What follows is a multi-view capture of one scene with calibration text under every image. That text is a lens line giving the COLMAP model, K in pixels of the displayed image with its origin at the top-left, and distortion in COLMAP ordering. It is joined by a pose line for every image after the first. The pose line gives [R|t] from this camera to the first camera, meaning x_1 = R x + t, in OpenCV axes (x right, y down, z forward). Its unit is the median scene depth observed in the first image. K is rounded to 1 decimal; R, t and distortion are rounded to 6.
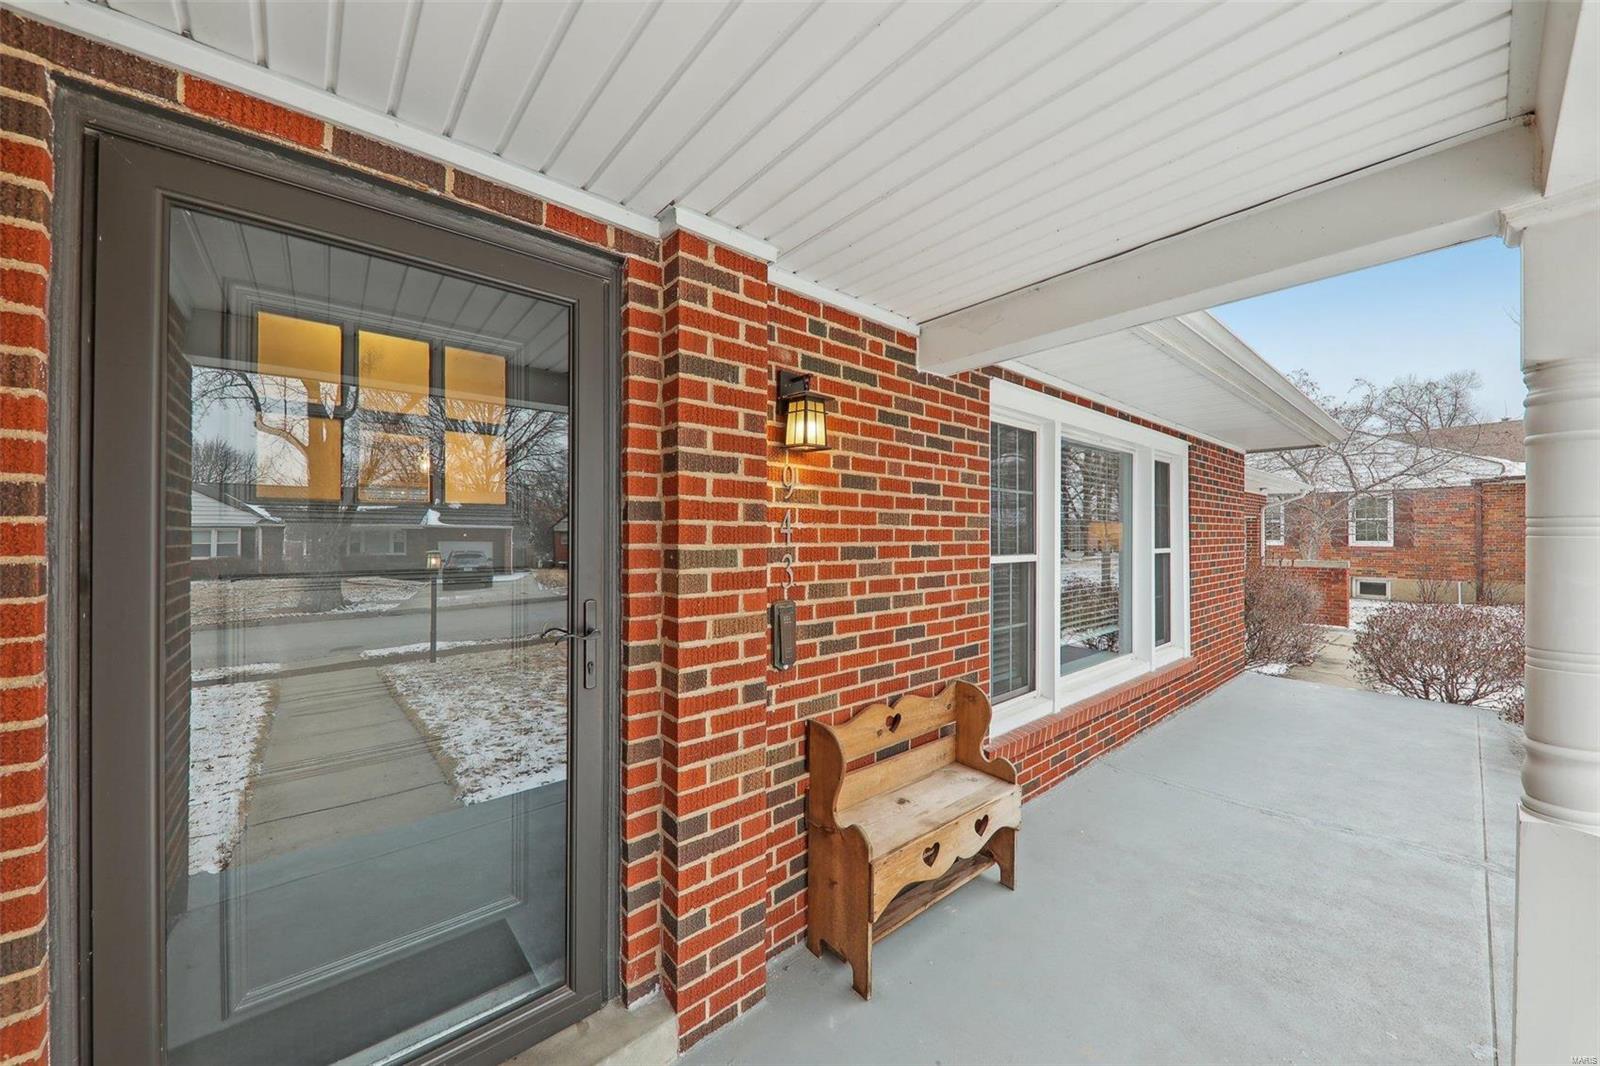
lens RADIAL K [[574.2, 0, 805.9], [0, 574.2, 525.2], [0, 0, 1]] dist [0.000237, -0.005316]
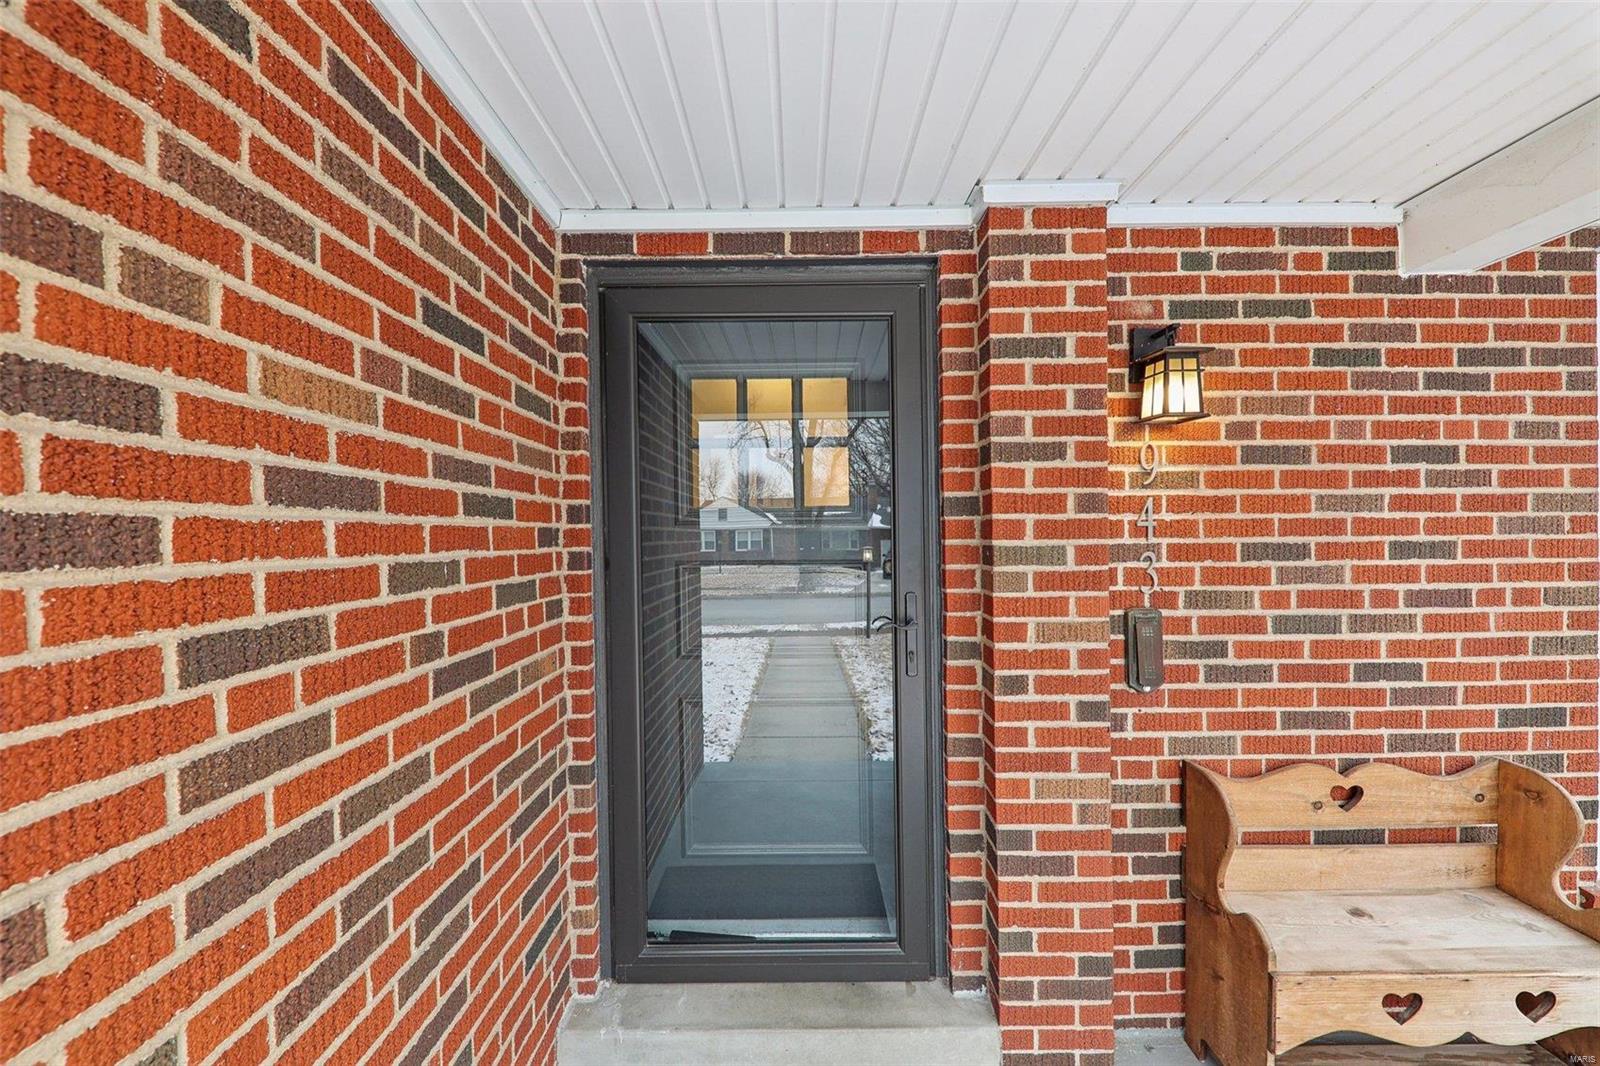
lens RADIAL K [[564.8, 0, 800.0], [0, 564.8, 533.0], [0, 0, 1]] dist [0.001425, -0.005100]
pose [[0.745270, -0.009430, -0.666696, 0.137840], [0.022383, 0.999690, 0.010881, 0.003691], [0.666387, -0.023033, 0.745250, 0.072873]]
